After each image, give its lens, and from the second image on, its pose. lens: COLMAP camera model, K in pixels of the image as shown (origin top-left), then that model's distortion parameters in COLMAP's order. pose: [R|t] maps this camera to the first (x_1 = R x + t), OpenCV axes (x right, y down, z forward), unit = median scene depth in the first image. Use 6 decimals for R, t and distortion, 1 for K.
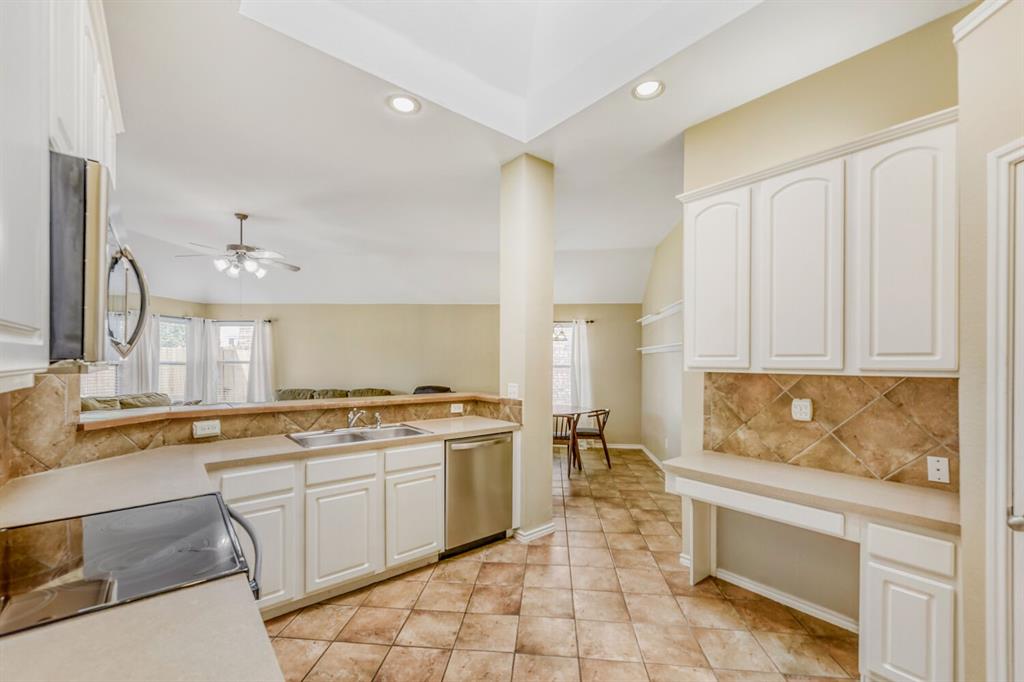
lens RADIAL K [[414.5, 0, 507.2], [0, 414.5, 362.4], [0, 0, 1]] dist [0.001475, -0.000101]
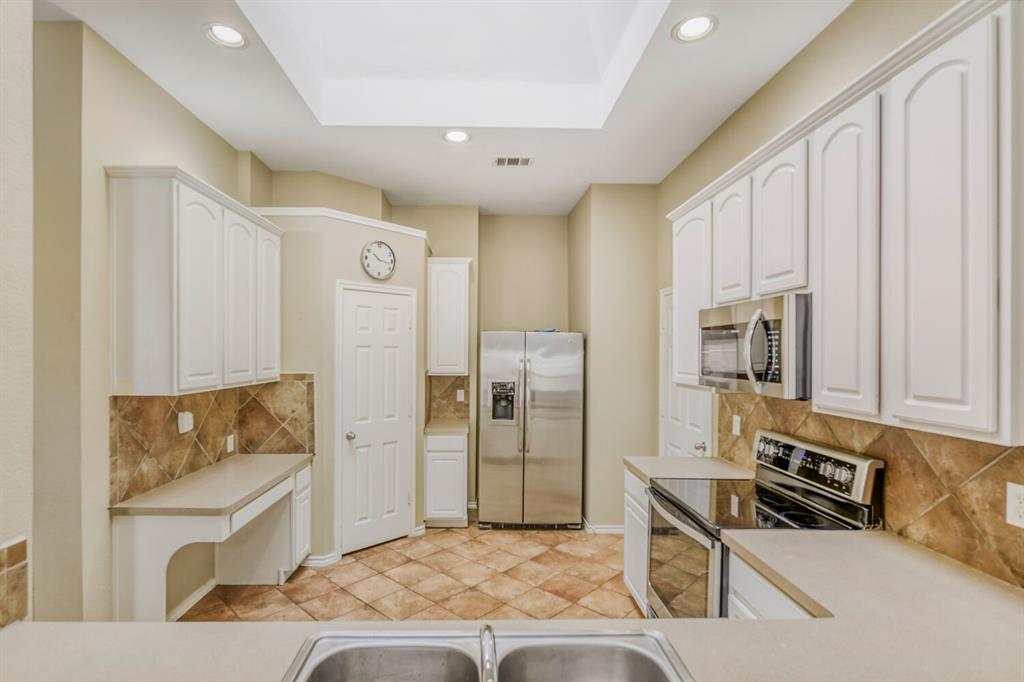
lens RADIAL K [[486.5, 0, 496.9], [0, 486.5, 351.4], [0, 0, 1]] dist [-0.013116, -0.000208]
pose [[-0.796667, -0.011861, 0.604303, -0.654435], [-0.010576, 0.999928, 0.005684, -0.080359], [-0.604327, -0.001863, -0.796735, 1.499883]]
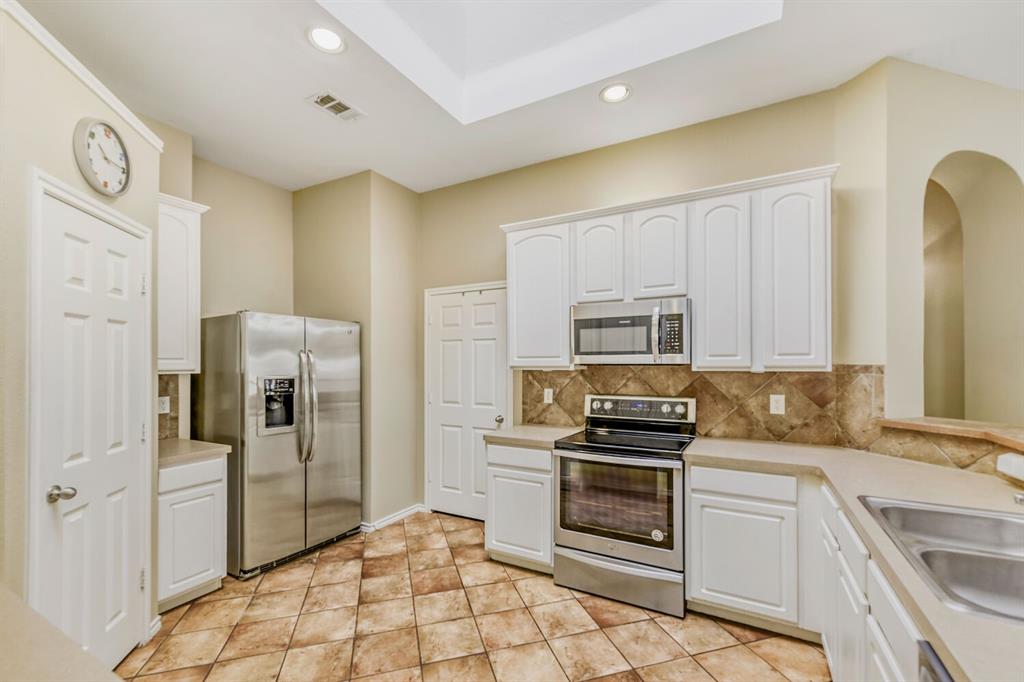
lens RADIAL K [[414.5, 0, 510.2], [0, 414.5, 360.0], [0, 0, 1]] dist [0.001475, -0.000101]
pose [[-0.927282, -0.007126, -0.374296, 0.291703], [-0.004674, 0.999961, -0.007457, -0.001020], [0.374334, -0.005165, -0.927279, 1.414266]]
